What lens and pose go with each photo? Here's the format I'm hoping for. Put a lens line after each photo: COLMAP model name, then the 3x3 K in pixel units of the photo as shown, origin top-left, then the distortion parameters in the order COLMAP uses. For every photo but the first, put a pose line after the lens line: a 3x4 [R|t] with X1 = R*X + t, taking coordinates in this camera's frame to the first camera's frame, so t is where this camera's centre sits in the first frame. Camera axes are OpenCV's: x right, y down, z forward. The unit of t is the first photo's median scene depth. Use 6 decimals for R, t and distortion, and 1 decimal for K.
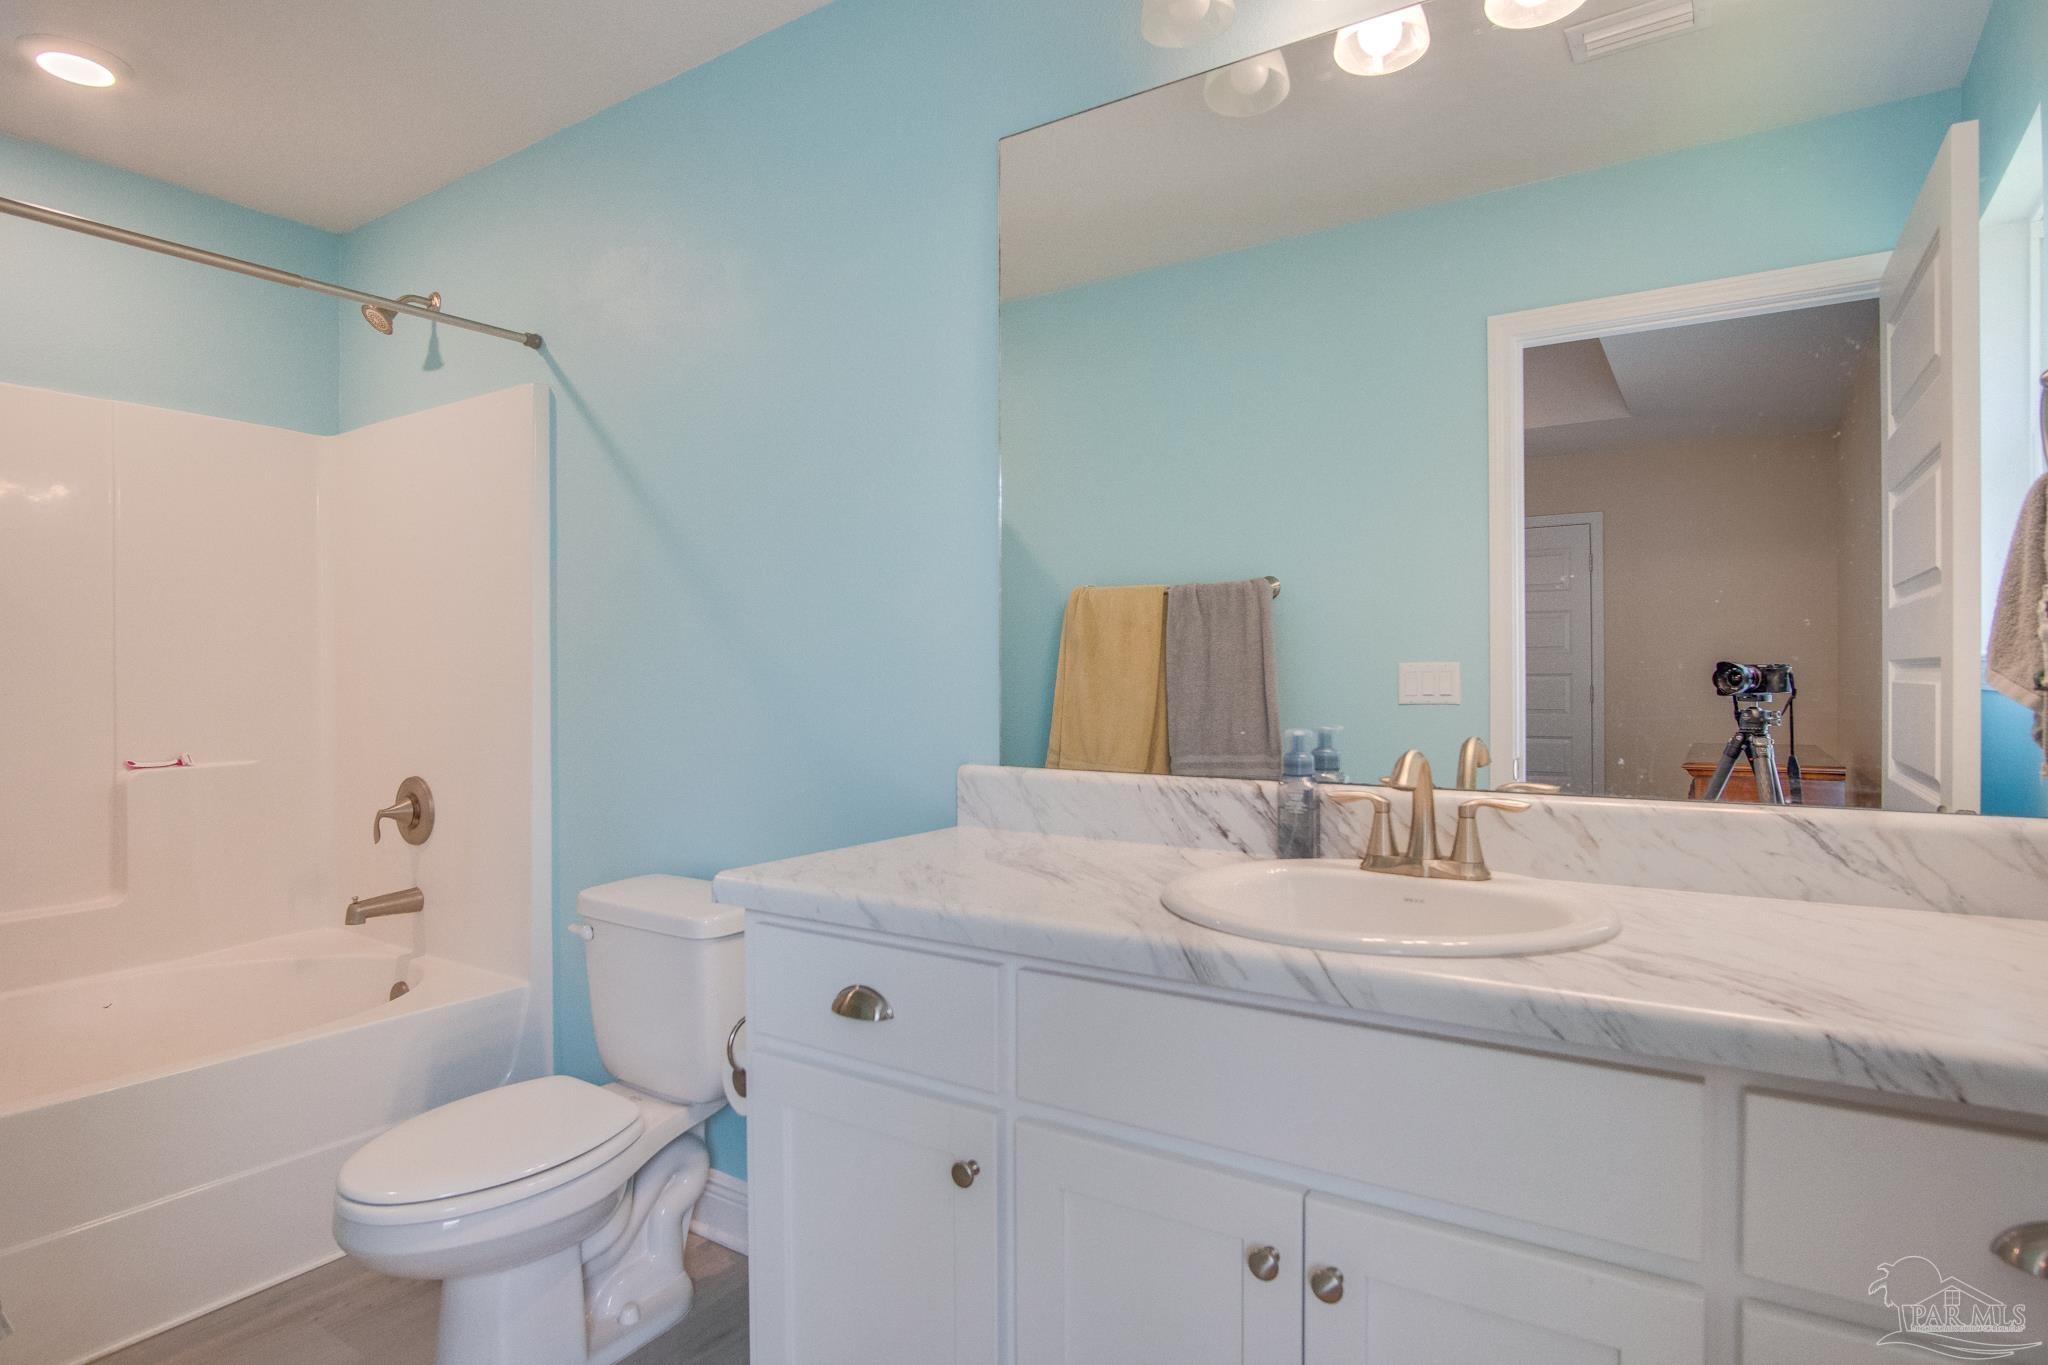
lens RADIAL K [[1096.5, 0, 1024.2], [0, 1096.5, 686.2], [0, 0, 1]] dist [-0.035876, 0.010843]
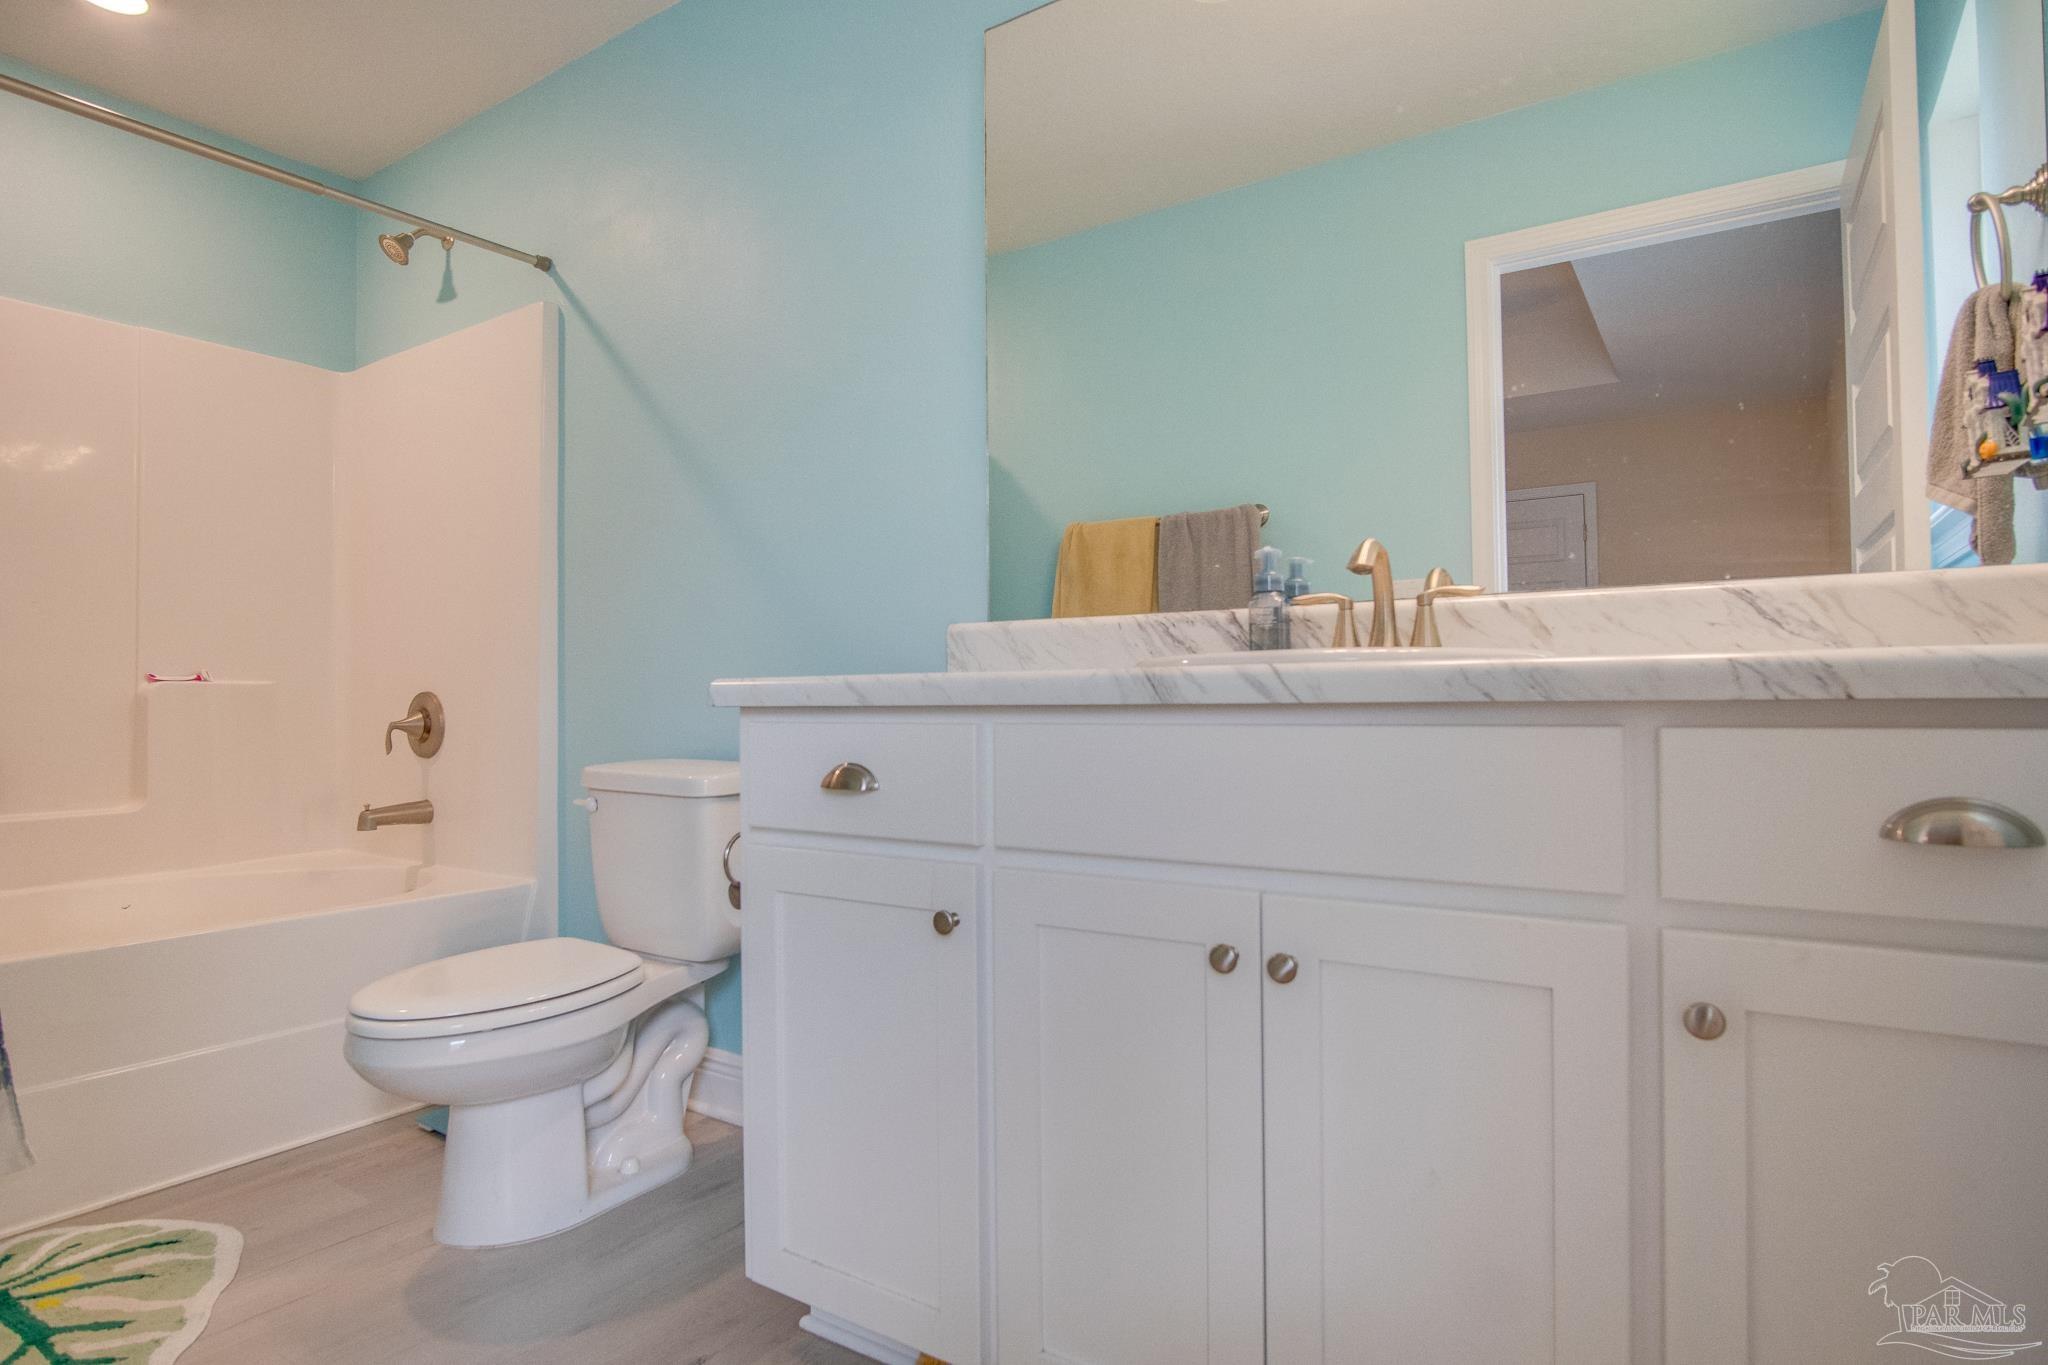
lens RADIAL K [[1096.5, 0, 1024.2], [0, 1096.5, 686.2], [0, 0, 1]] dist [-0.035876, 0.010843]
pose [[0.999963, -0.005303, -0.006725, 0.019031], [0.005152, 0.999739, -0.022274, 0.156748], [0.006841, 0.022239, 0.999729, -0.038134]]
